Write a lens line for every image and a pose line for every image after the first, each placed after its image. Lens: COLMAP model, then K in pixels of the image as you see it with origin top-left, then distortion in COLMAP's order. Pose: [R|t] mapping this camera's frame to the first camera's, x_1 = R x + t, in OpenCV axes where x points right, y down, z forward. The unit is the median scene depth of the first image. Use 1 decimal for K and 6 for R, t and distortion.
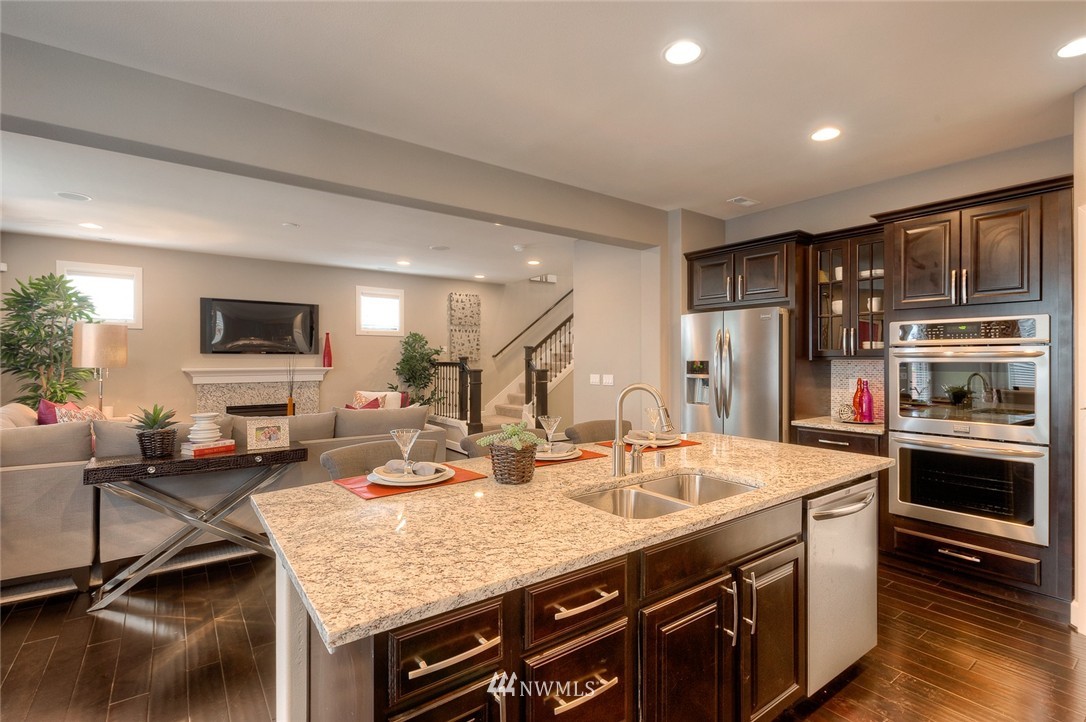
lens RADIAL K [[524.0, 0, 571.6], [0, 524.0, 361.0], [0, 0, 1]] dist [0.002836, 0.000323]
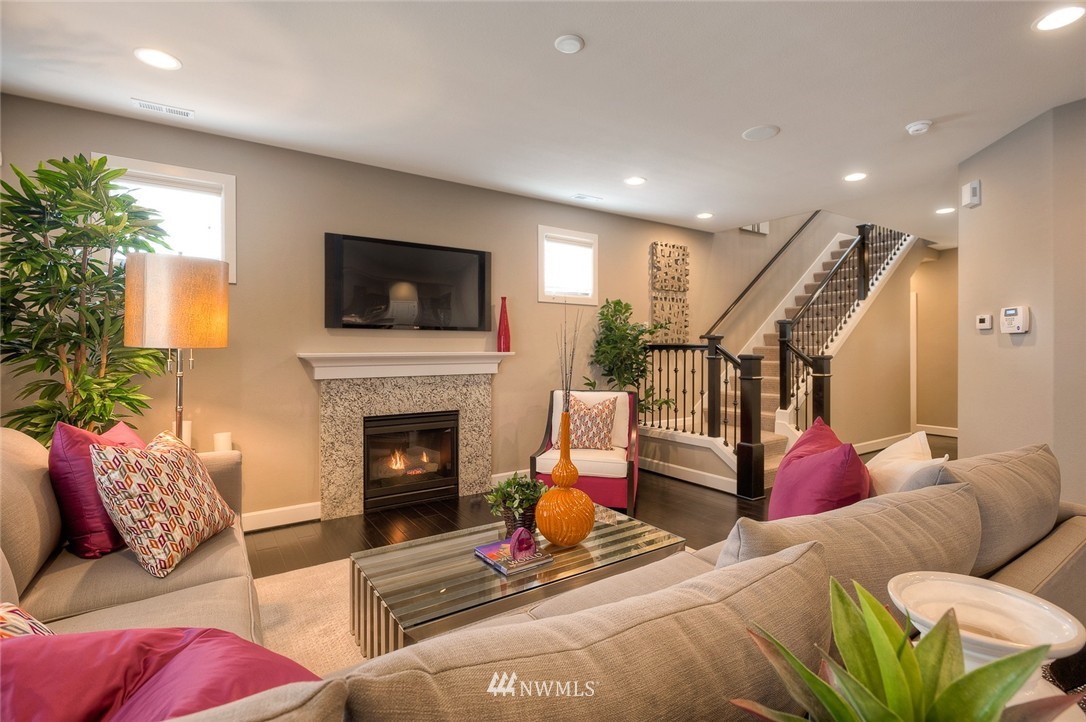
lens RADIAL K [[524.0, 0, 562.3], [0, 524.0, 351.8], [0, 0, 1]] dist [0.002836, 0.000323]
pose [[0.999022, 0.000615, -0.044220, -0.402443], [-0.000489, 0.999996, 0.002867, 0.010726], [0.044222, -0.002843, 0.999018, 0.409857]]
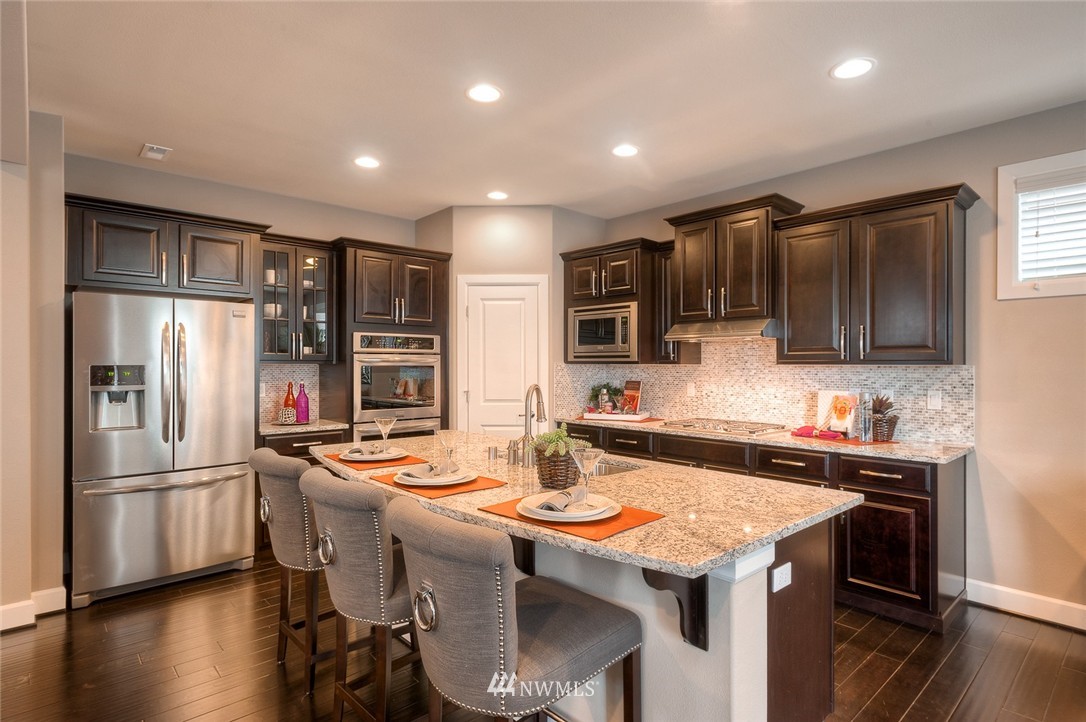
lens RADIAL K [[572.0, 0, 552.5], [0, 572.0, 363.5], [0, 0, 1]] dist [0.002180, 0.000199]
pose [[-0.100427, -0.000024, 0.994944, -1.103396], [0.000236, 1.000000, 0.000048, -0.004491], [-0.994944, 0.000240, -0.100427, 1.040480]]
